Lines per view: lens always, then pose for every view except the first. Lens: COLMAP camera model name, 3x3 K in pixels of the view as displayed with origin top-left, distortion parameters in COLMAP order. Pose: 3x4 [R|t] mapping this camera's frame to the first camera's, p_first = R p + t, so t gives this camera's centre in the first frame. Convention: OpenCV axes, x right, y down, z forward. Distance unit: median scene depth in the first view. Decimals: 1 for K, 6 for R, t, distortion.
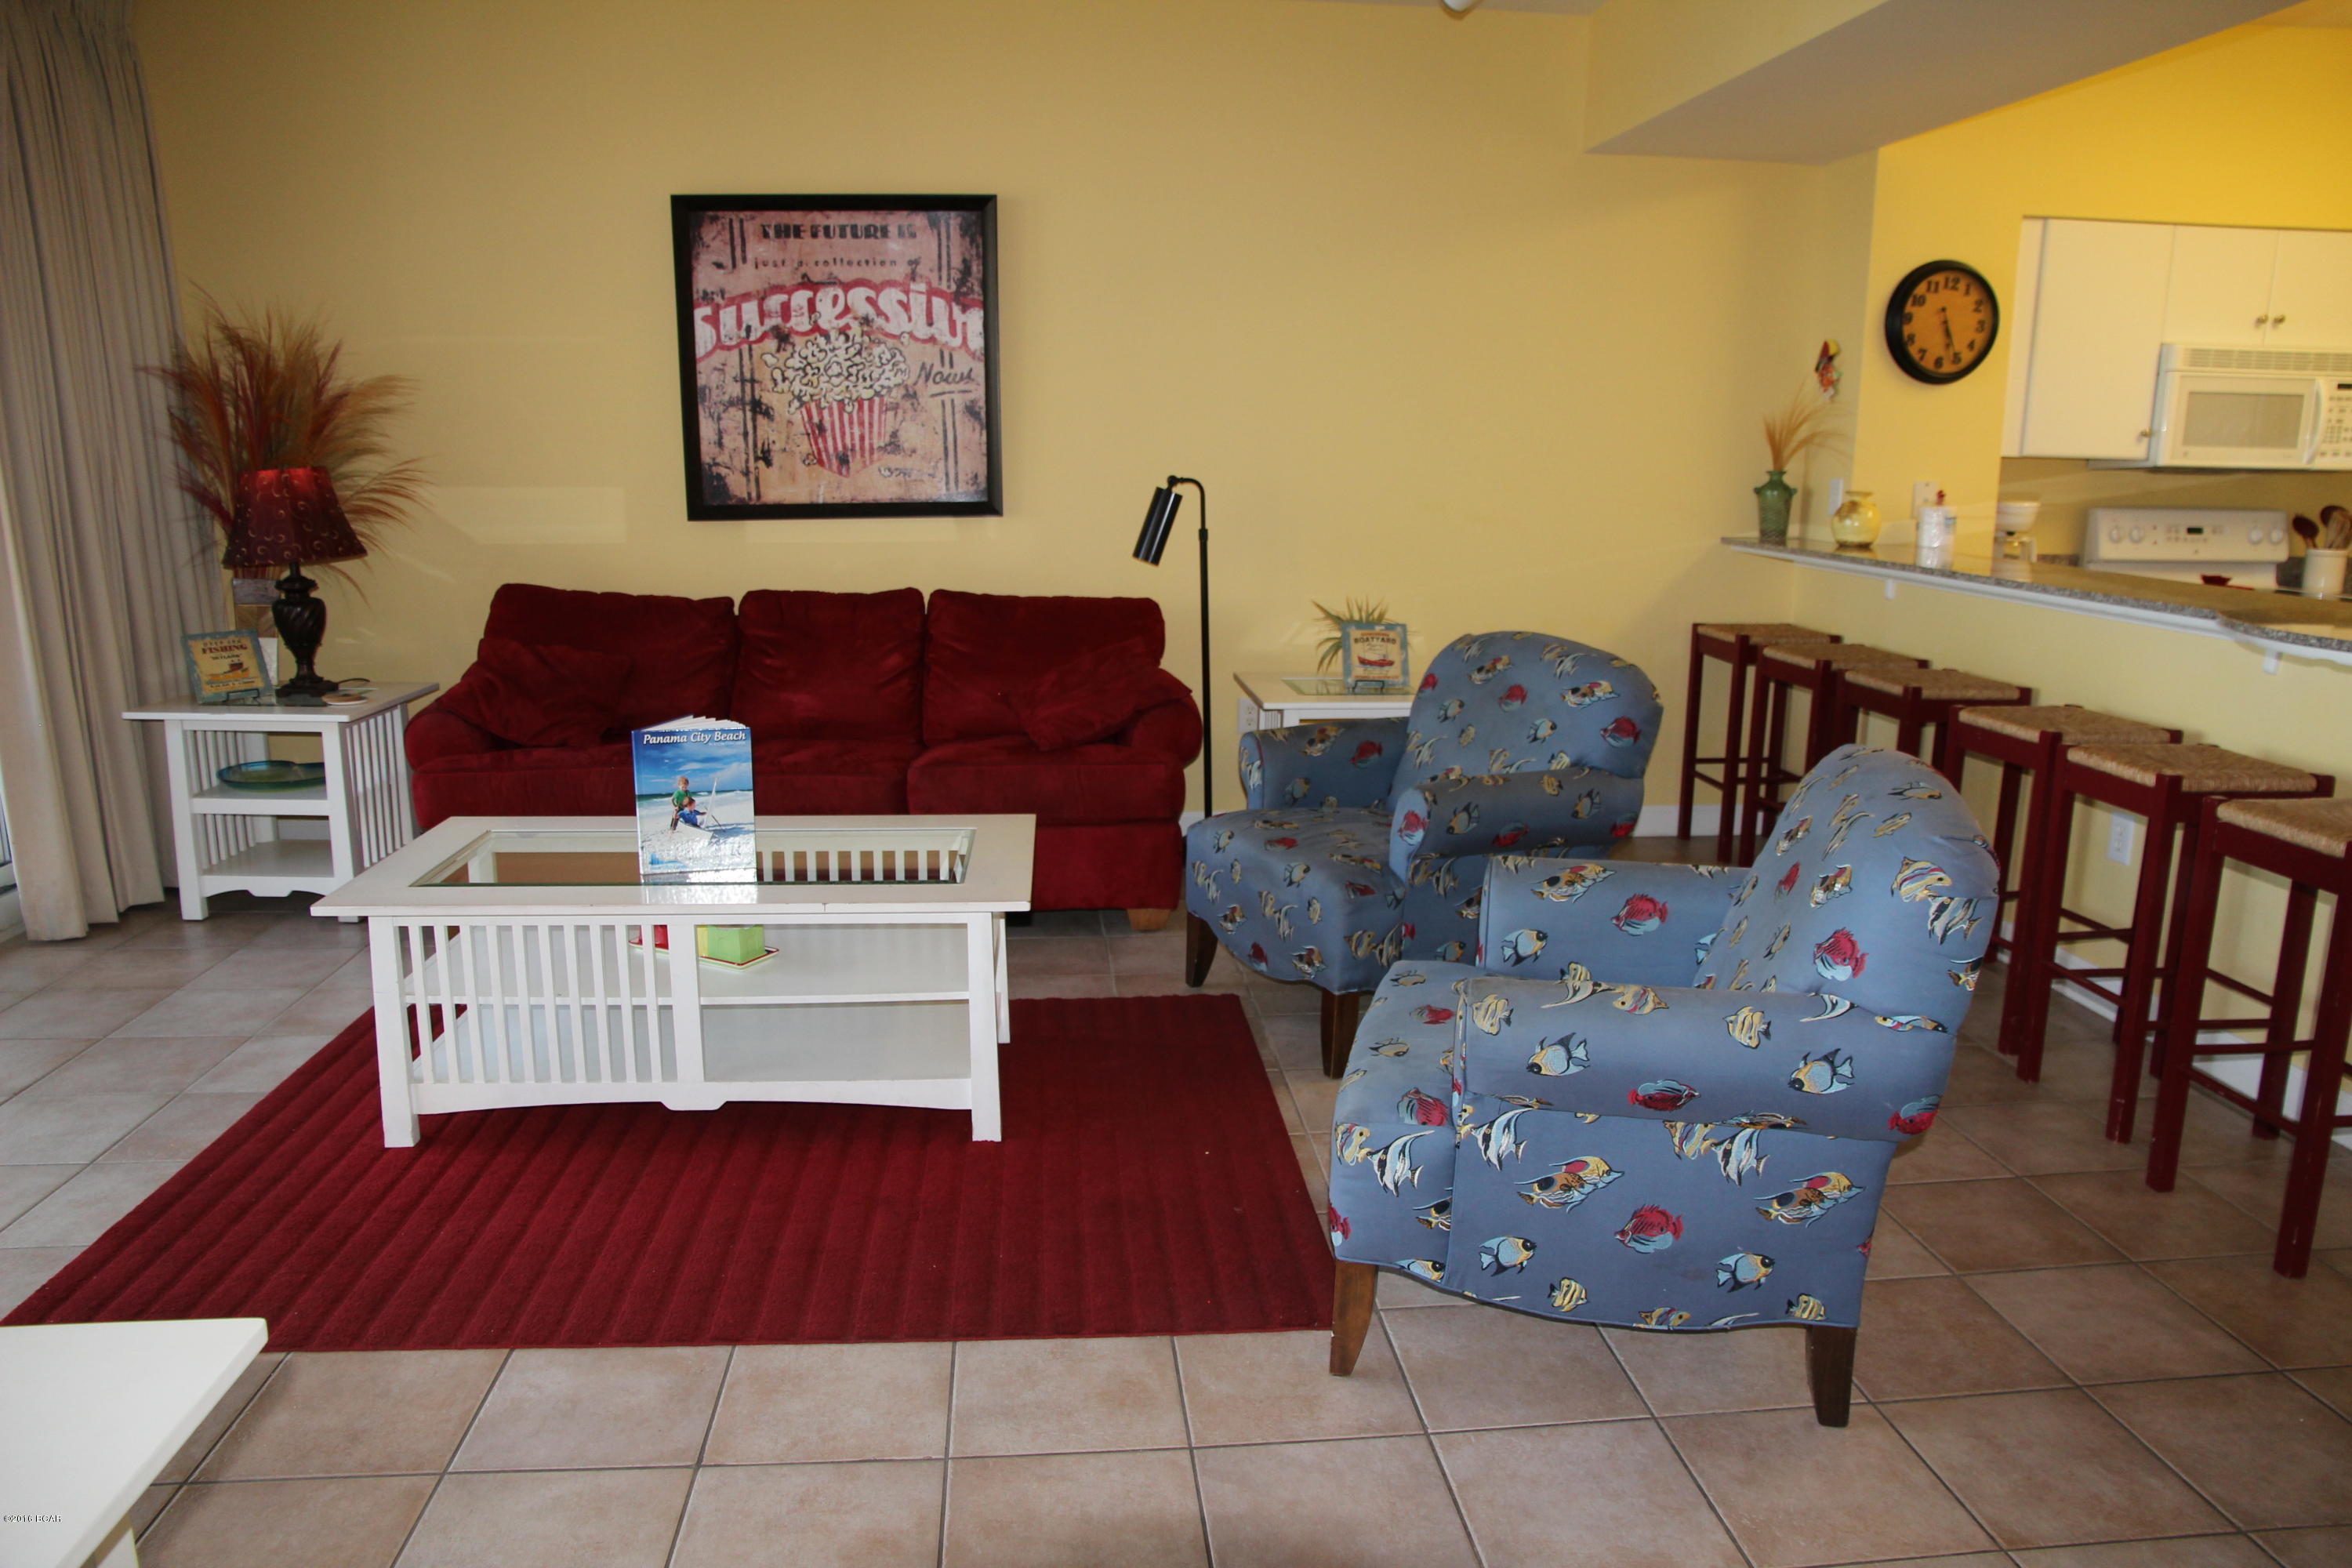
lens RADIAL K [[1606.4, 0, 1176.0], [0, 1606.4, 784.0], [0, 0, 1]] dist [-0.118722, 0.076700]
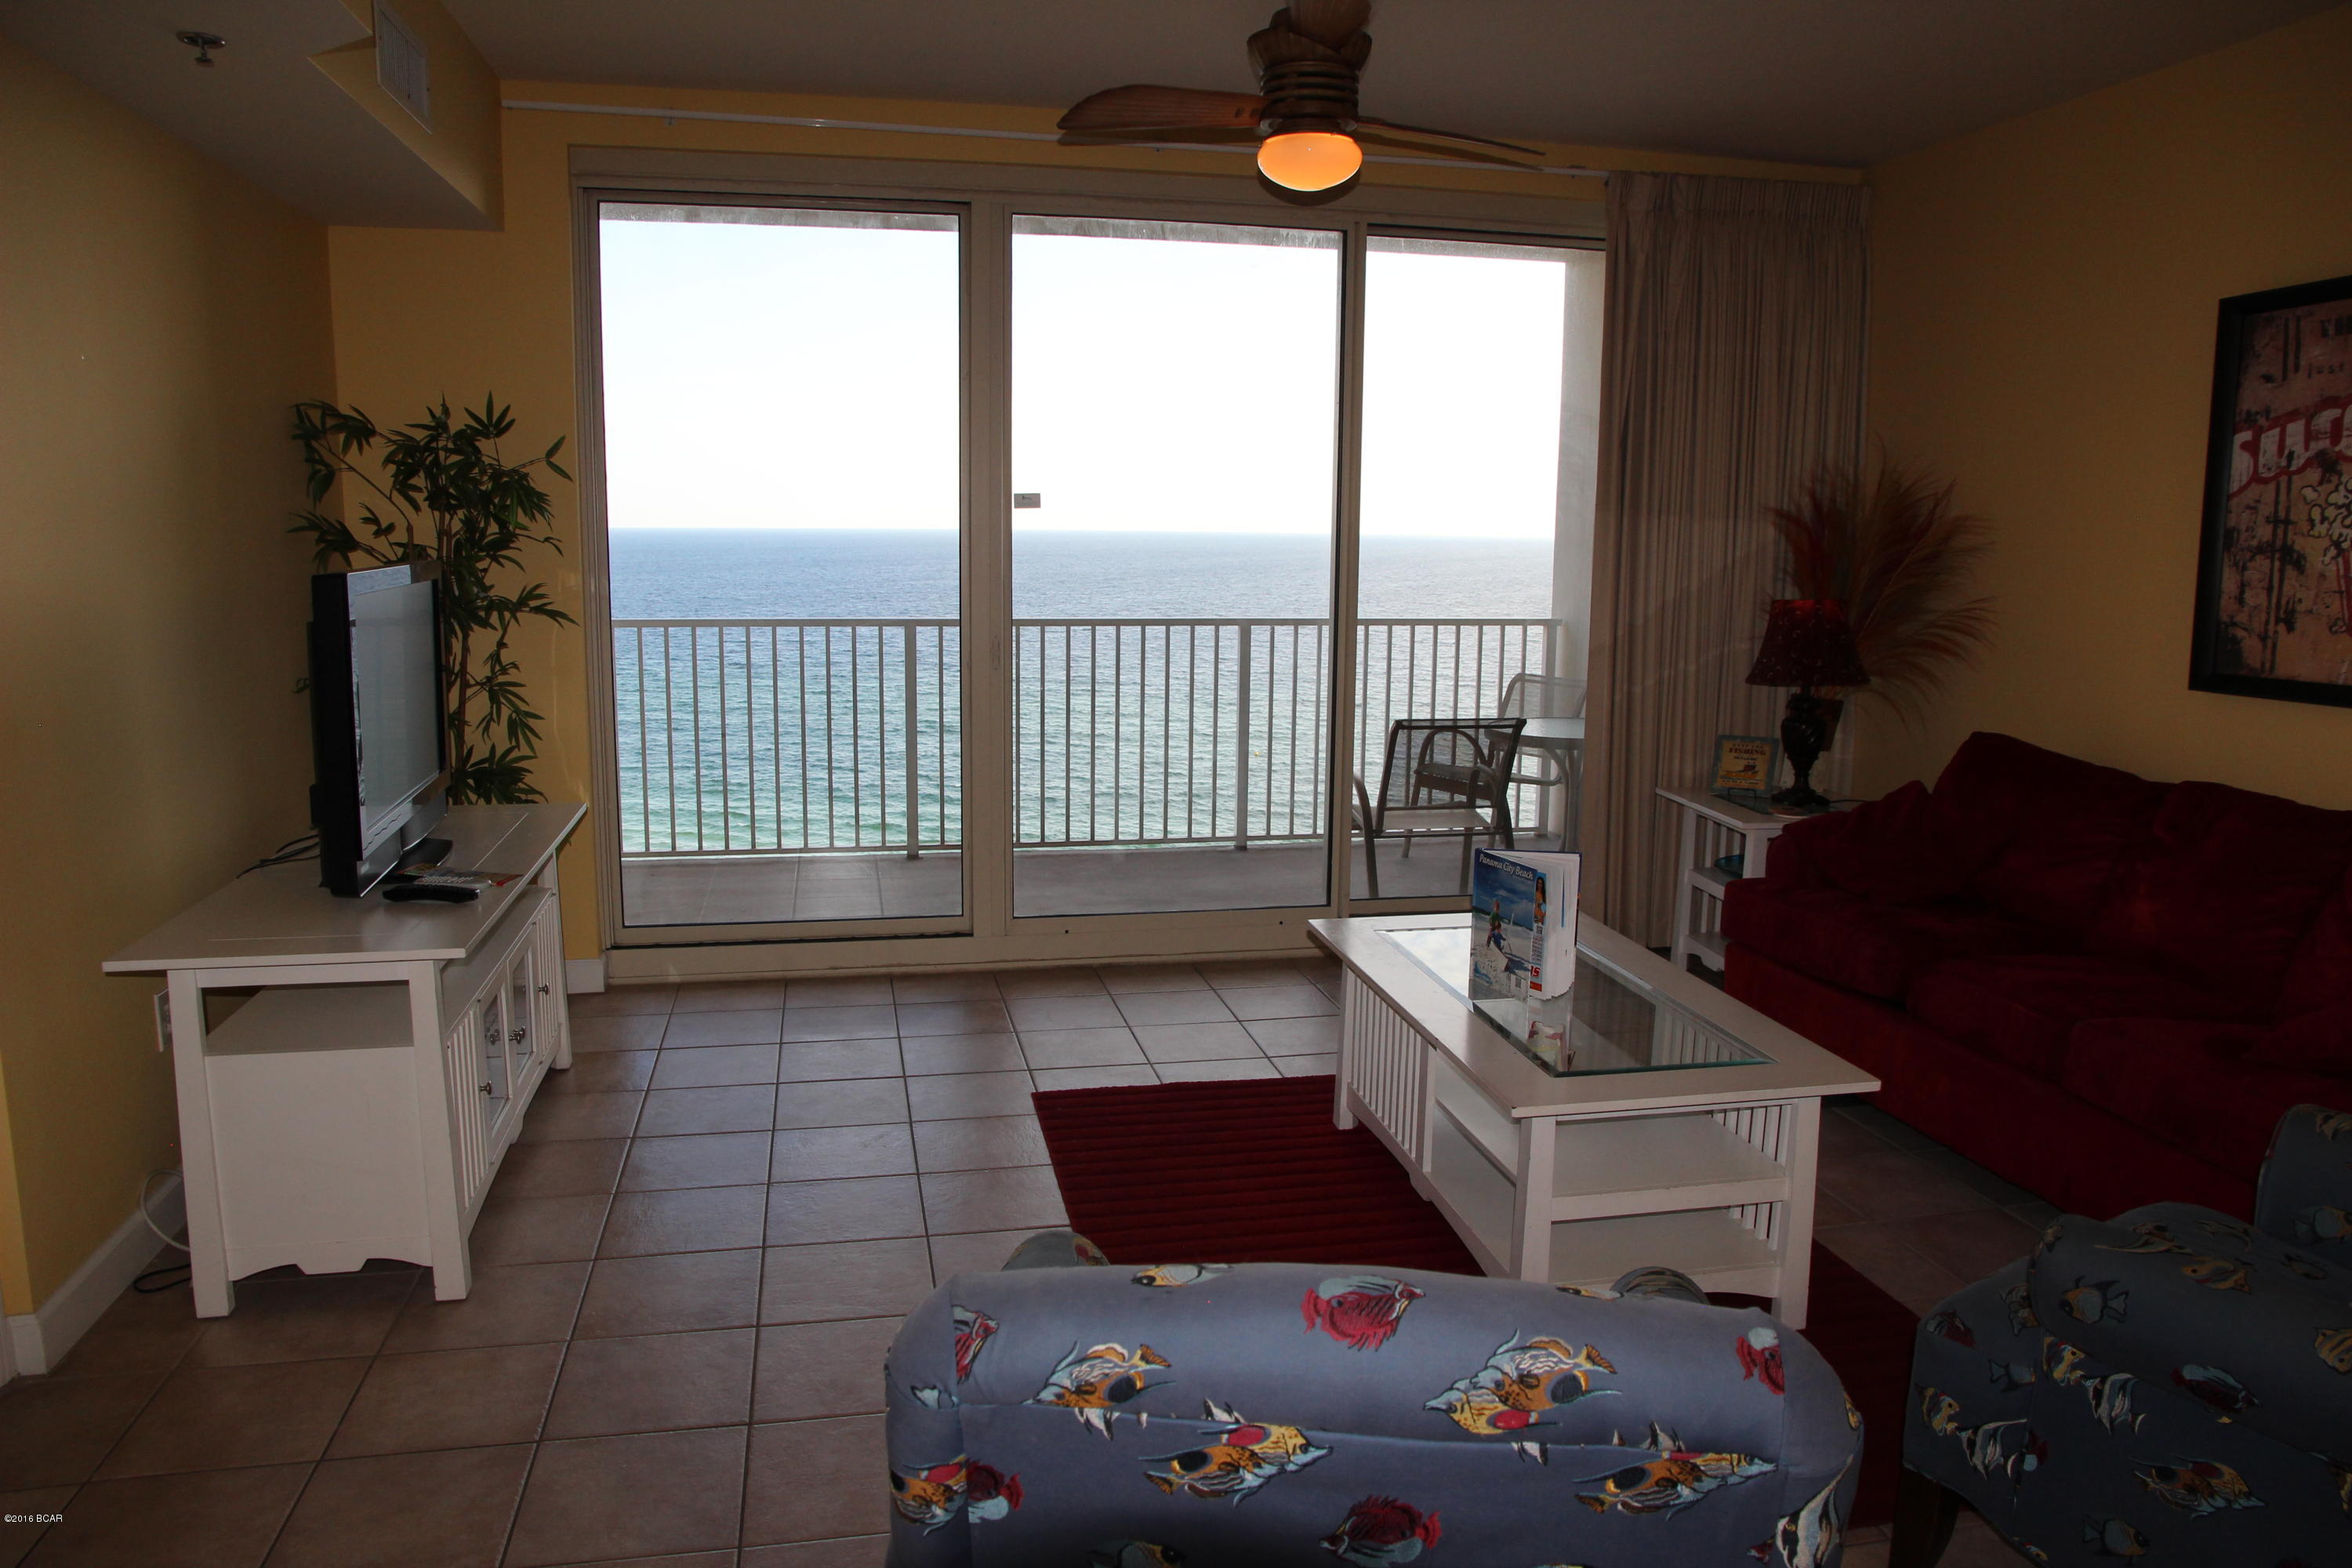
lens RADIAL K [[1606.4, 0, 1176.0], [0, 1606.4, 784.0], [0, 0, 1]] dist [-0.118722, 0.076700]
pose [[0.105903, 0.147656, -0.983353, 0.442572], [-0.218122, 0.968278, 0.121901, -0.101972], [0.970158, 0.201581, 0.134751, 0.390173]]
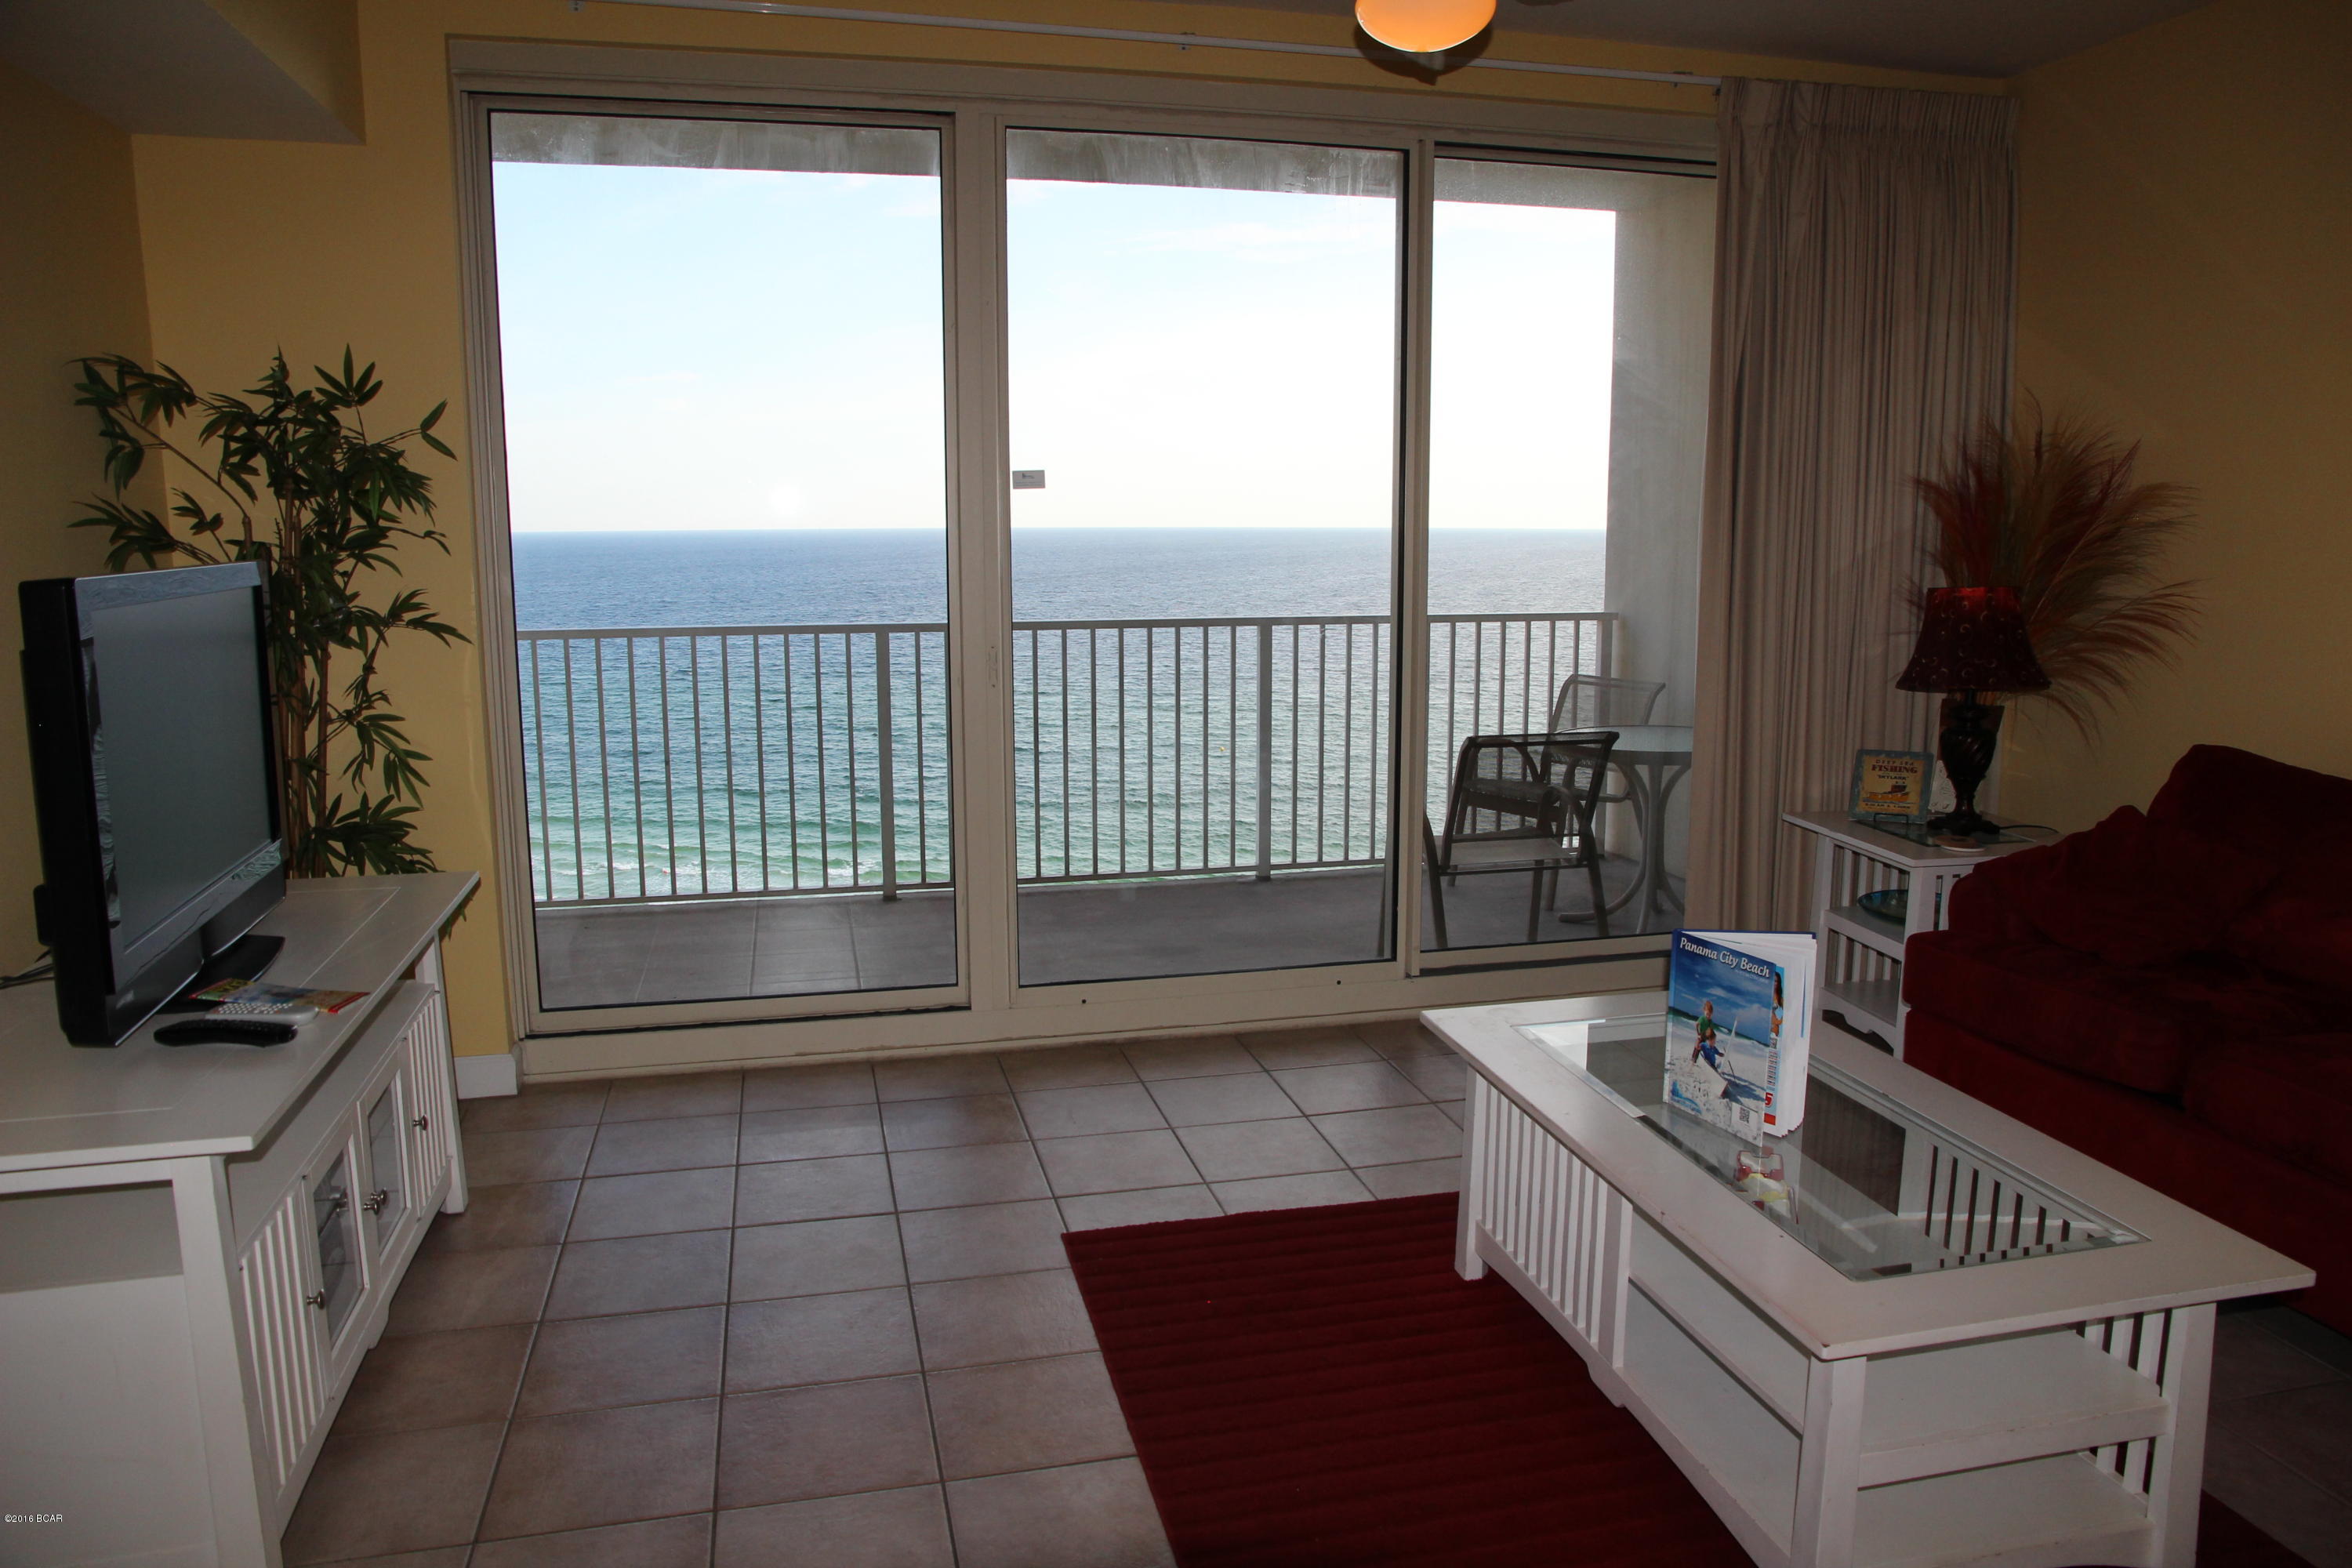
lens RADIAL K [[1612.9, 0, 1194.7], [0, 1612.9, 778.5], [0, 0, 1]] dist [-0.116139, 0.082542]
pose [[0.141289, 0.144046, -0.979433, 0.255799], [-0.204099, 0.972341, 0.113560, -0.092952], [0.968701, 0.183856, 0.166781, 0.371948]]
